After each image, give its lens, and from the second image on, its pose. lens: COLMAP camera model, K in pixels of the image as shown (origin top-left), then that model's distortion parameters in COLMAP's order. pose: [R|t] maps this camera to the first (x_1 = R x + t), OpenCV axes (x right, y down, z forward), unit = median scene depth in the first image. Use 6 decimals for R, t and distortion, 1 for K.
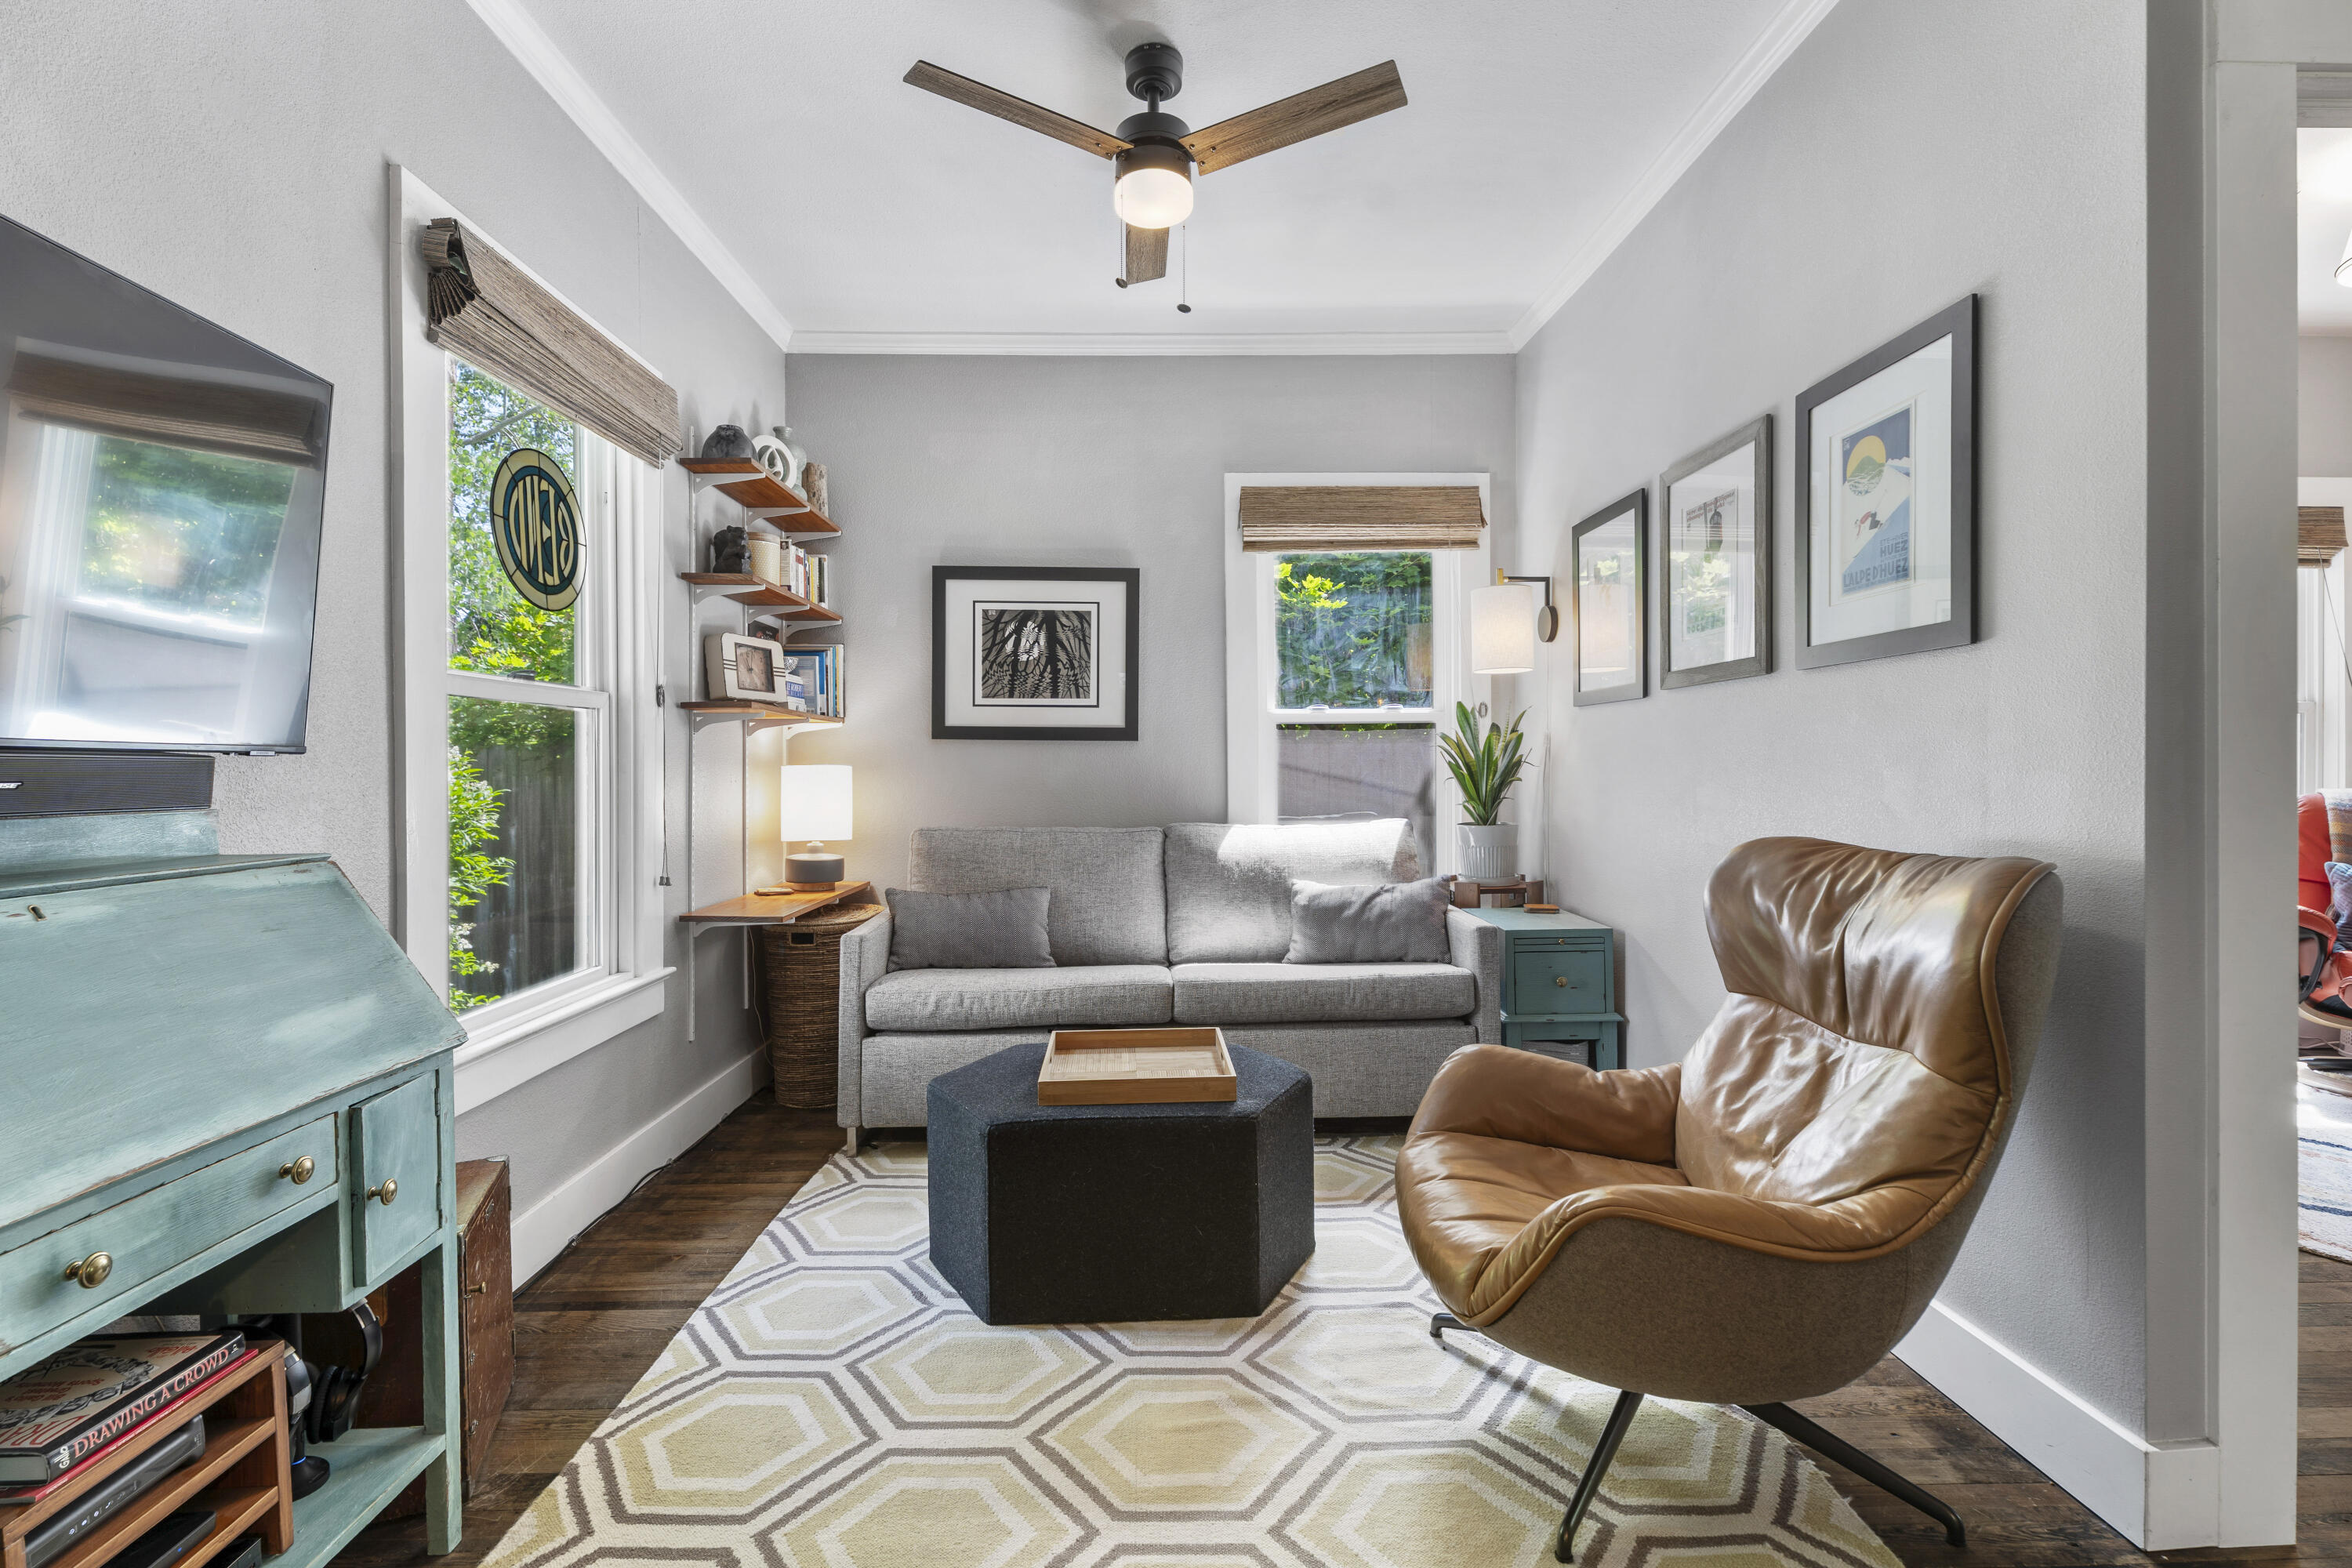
lens RADIAL K [[1051.1, 0, 1178.8], [0, 1051.1, 775.1], [0, 0, 1]] dist [-0.000020, -0.002891]
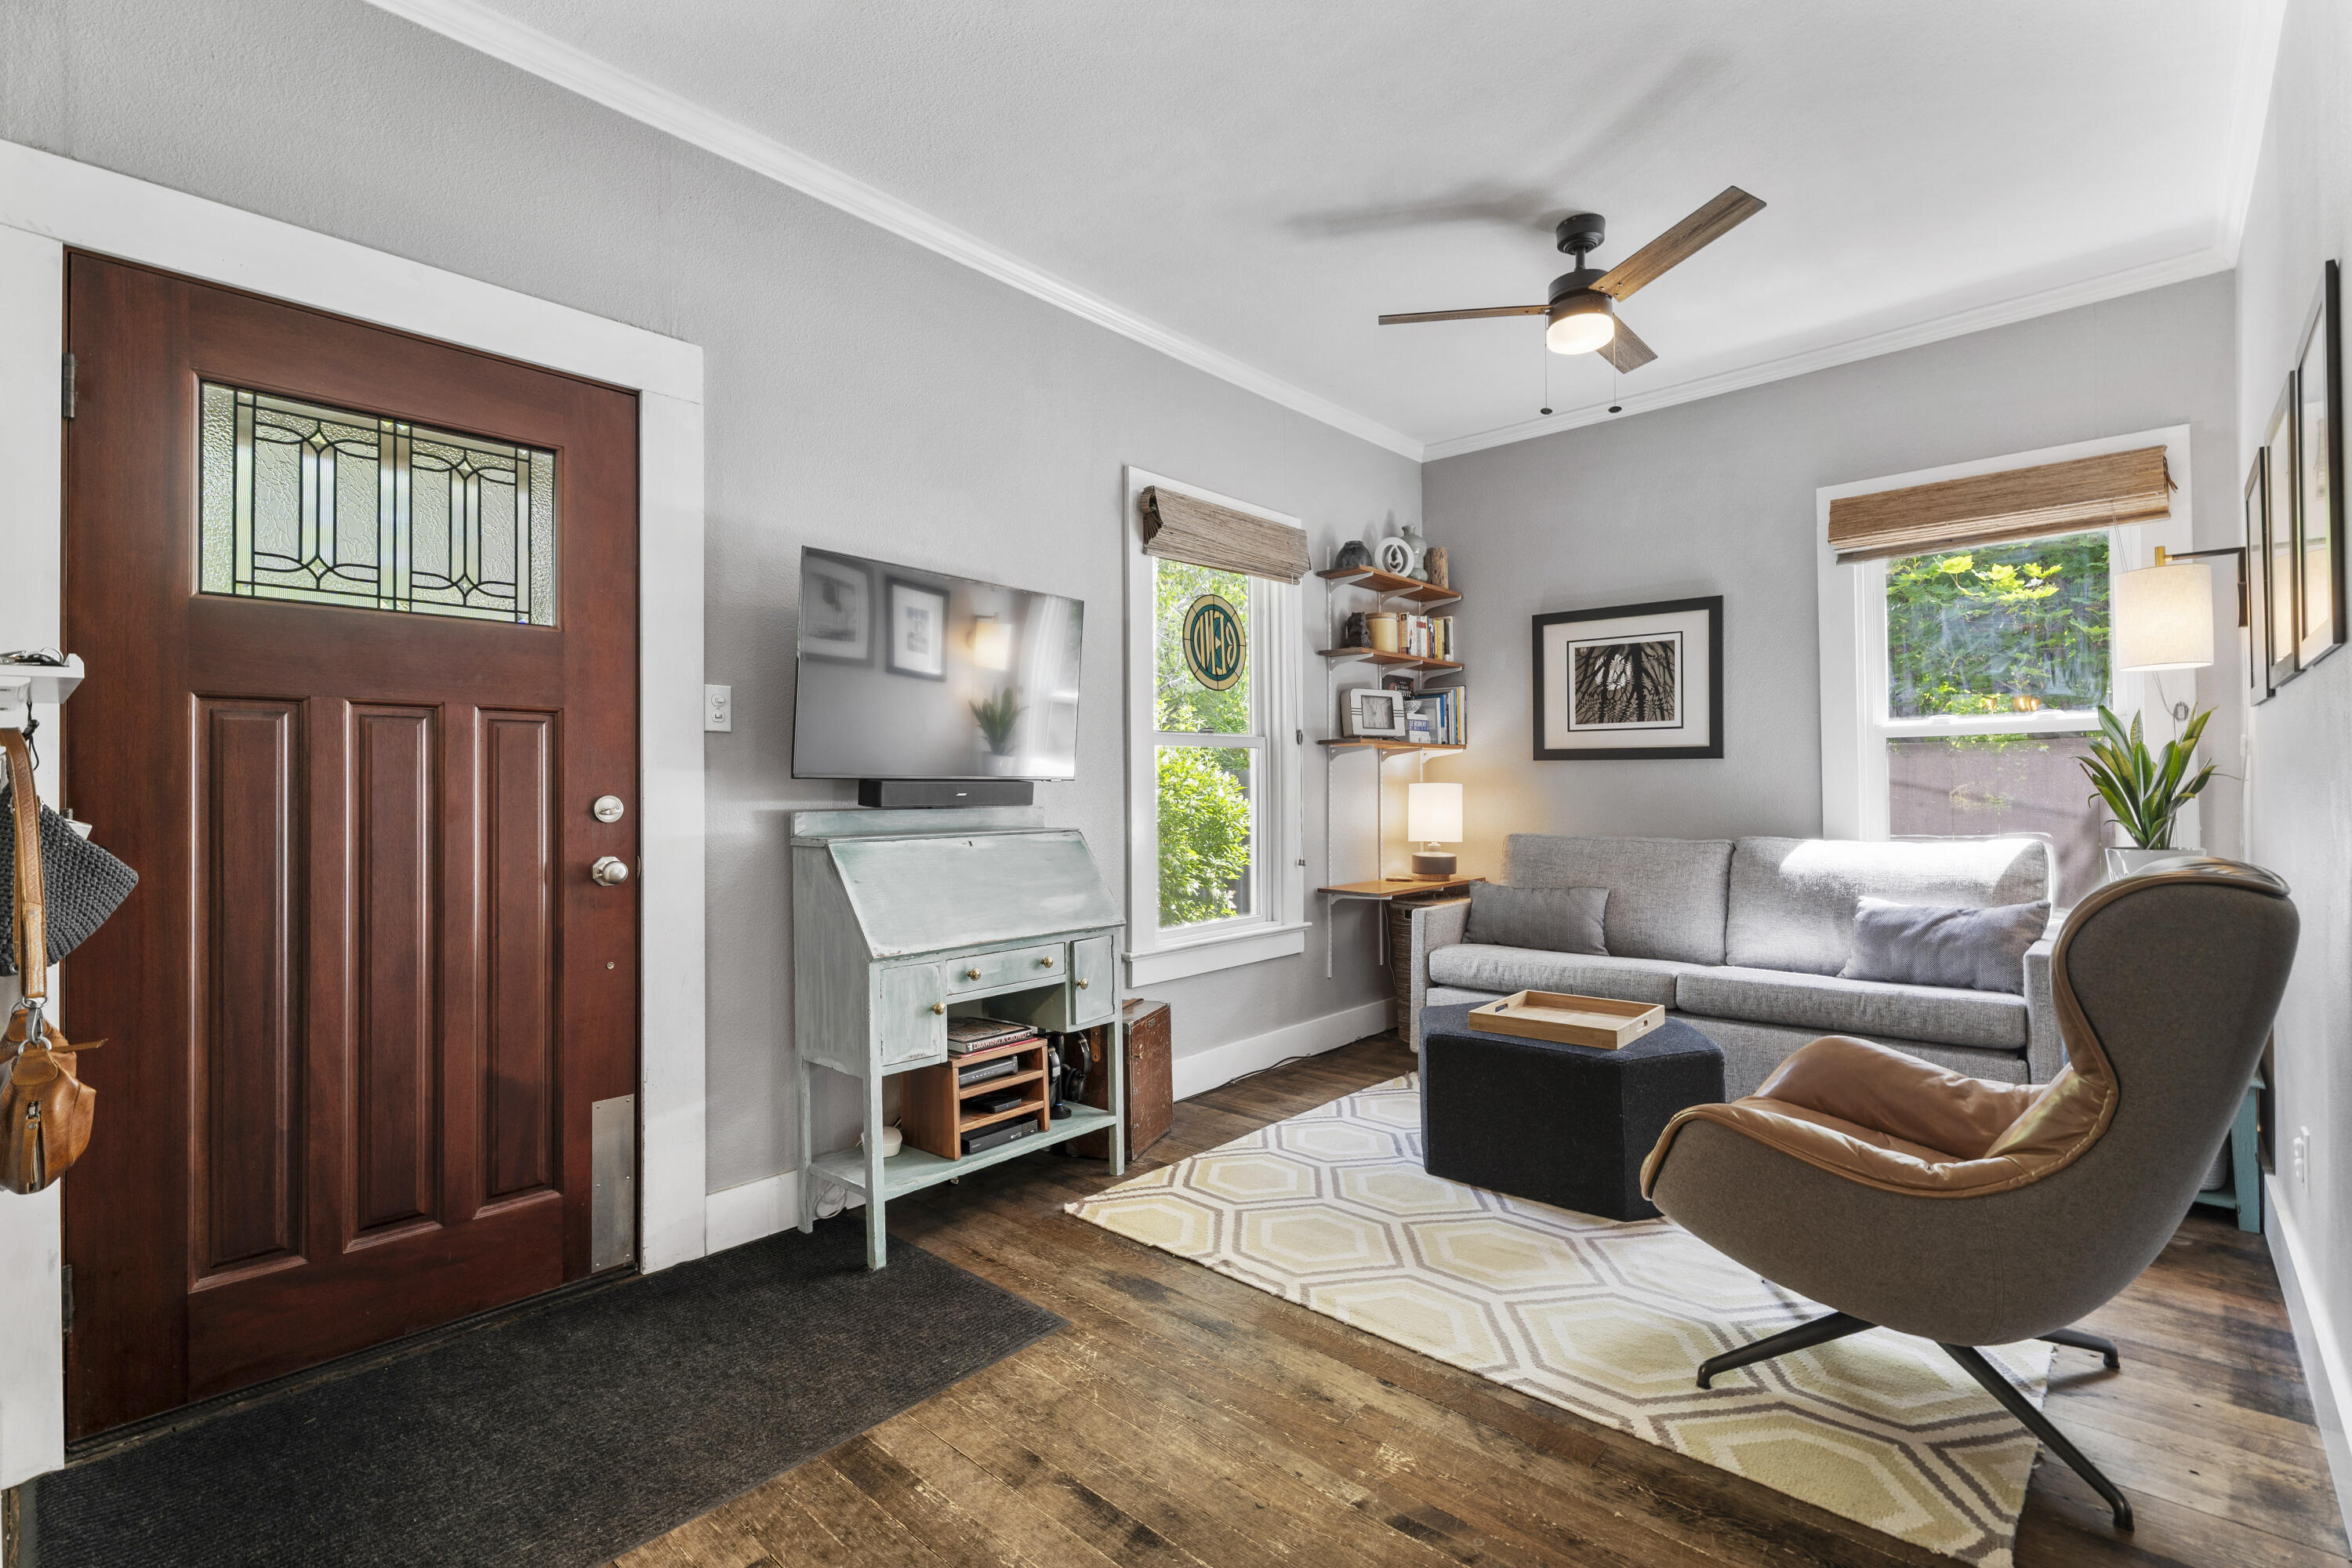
lens RADIAL K [[1051.1, 0, 1167.6], [0, 1051.1, 785.8], [0, 0, 1]] dist [-0.000020, -0.002891]
pose [[0.728589, -0.003582, -0.684942, 0.390532], [-0.000142, 0.999986, -0.005381, 0.000878], [0.684951, 0.004017, 0.728578, -0.209607]]
